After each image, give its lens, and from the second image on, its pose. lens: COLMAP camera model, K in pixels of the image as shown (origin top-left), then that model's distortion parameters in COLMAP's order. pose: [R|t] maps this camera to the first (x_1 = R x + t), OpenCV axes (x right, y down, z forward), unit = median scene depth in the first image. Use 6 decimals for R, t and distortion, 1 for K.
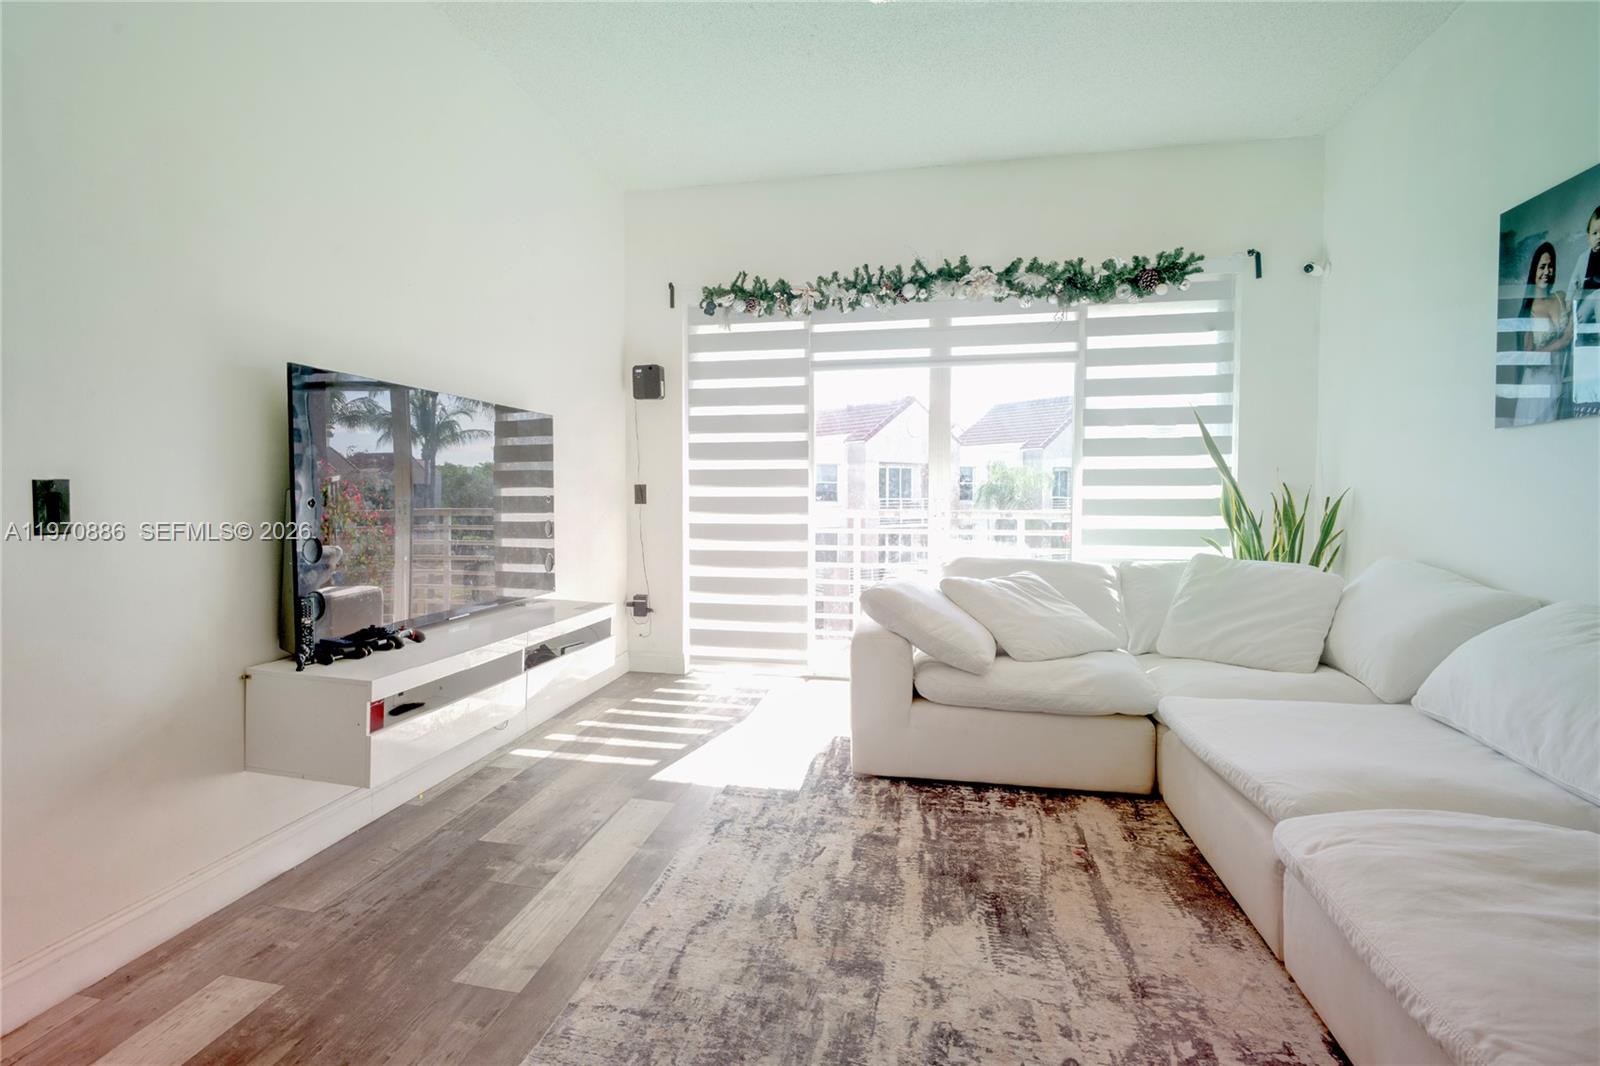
lens RADIAL K [[811.4, 0, 725.2], [0, 811.4, 536.6], [0, 0, 1]] dist [-0.006008, -0.000959]
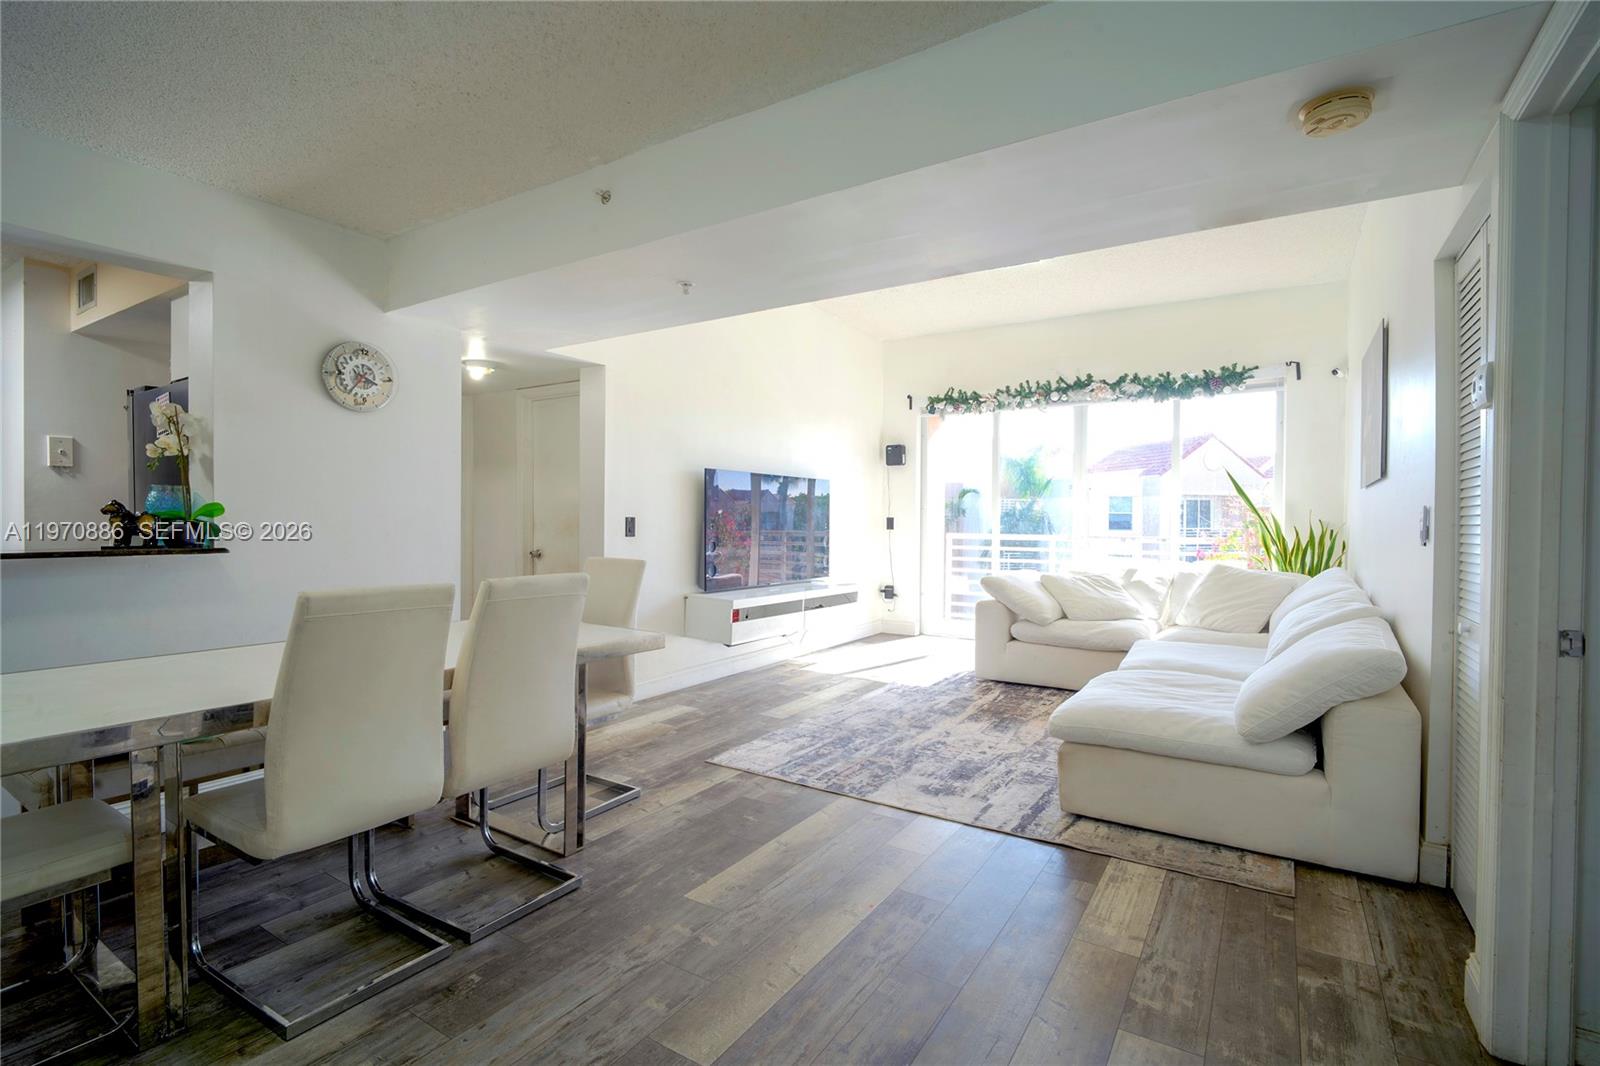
lens RADIAL K [[714.1, 0, 800.0], [0, 714.1, 533.0], [0, 0, 1]] dist [-0.018592, -0.000079]
pose [[0.946439, 0.013362, -0.322605, 0.298719], [-0.025018, 0.999174, -0.032012, 0.027886], [0.321911, 0.038368, 0.945992, -0.657089]]
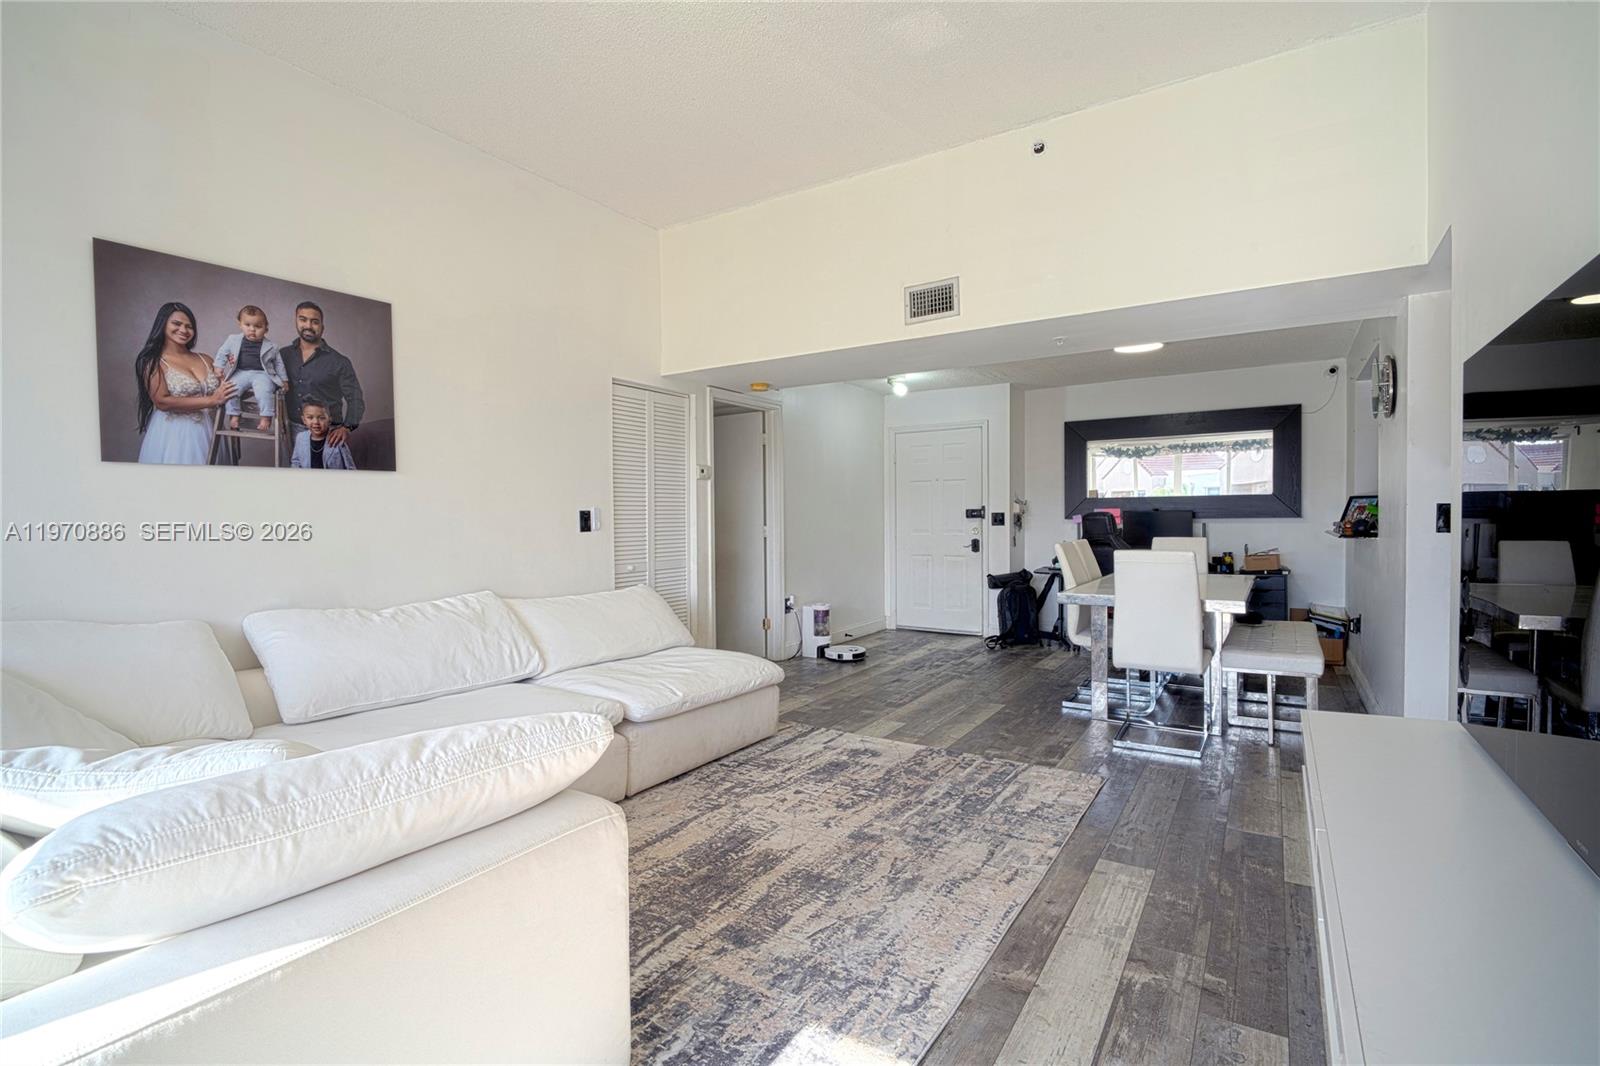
lens RADIAL K [[737.7, 0, 800.0], [0, 737.7, 533.0], [0, 0, 1]] dist [0.001314, -0.000223]
pose [[-0.948045, 0.000069, 0.318137, -0.095905], [0.024375, 0.997076, 0.072422, -0.081928], [-0.317201, 0.076414, -0.945275, 1.389601]]
